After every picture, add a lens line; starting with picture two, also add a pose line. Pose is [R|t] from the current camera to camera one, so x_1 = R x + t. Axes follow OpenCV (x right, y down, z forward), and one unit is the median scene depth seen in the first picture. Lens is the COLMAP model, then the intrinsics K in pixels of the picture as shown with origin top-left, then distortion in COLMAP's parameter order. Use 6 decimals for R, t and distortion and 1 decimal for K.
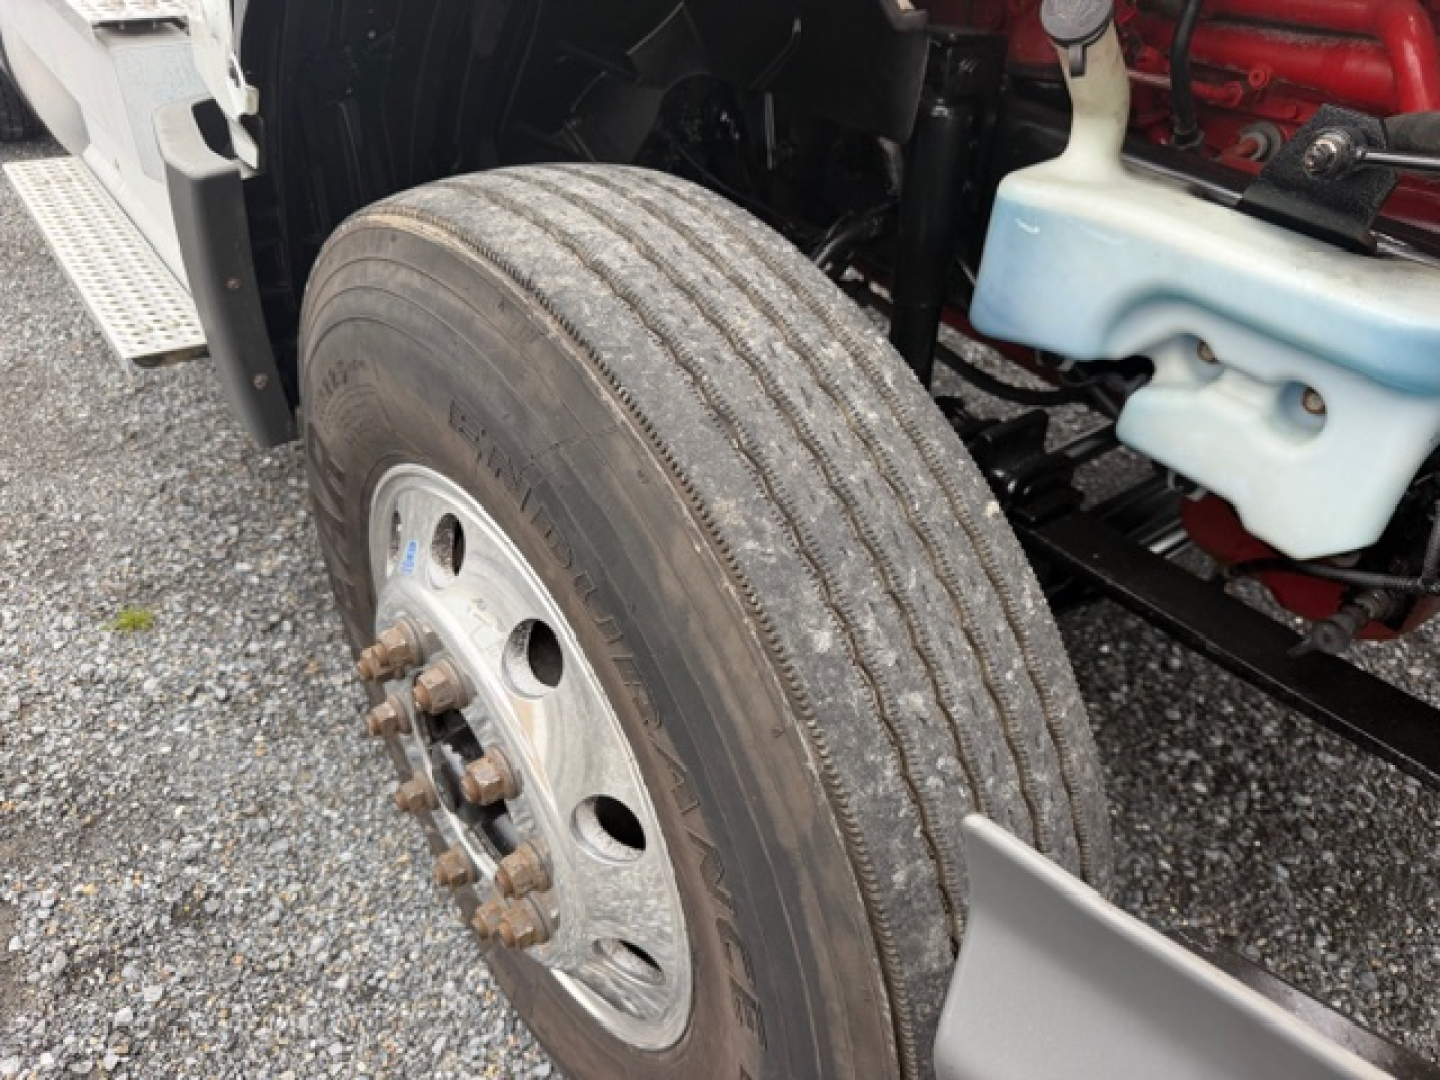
lens RADIAL K [[1031.2, 0, 720.0], [0, 1031.2, 540.0], [0, 0, 1]] dist [0.006881, -0.038470]
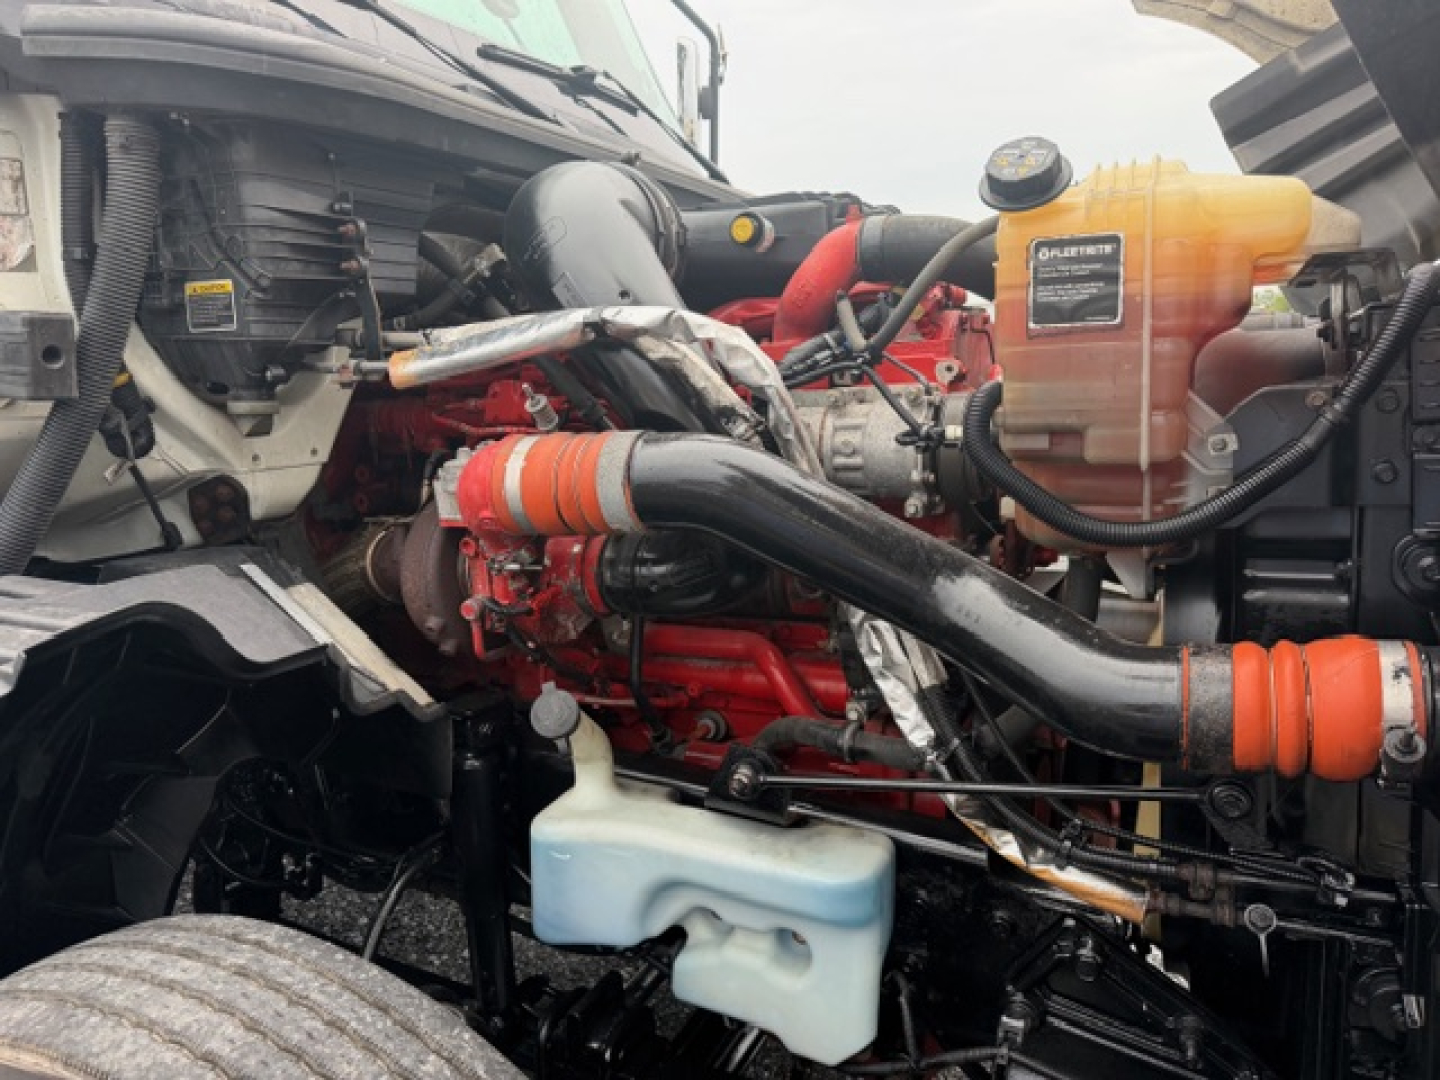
lens RADIAL K [[990.3, 0, 720.0], [0, 990.3, 540.0], [0, 0, 1]] dist [0.002692, -0.022063]
pose [[0.888980, -0.124631, 0.440660, -0.017429], [0.315661, 0.863899, -0.392474, -0.112254], [-0.331772, 0.488001, 0.807330, -0.265076]]
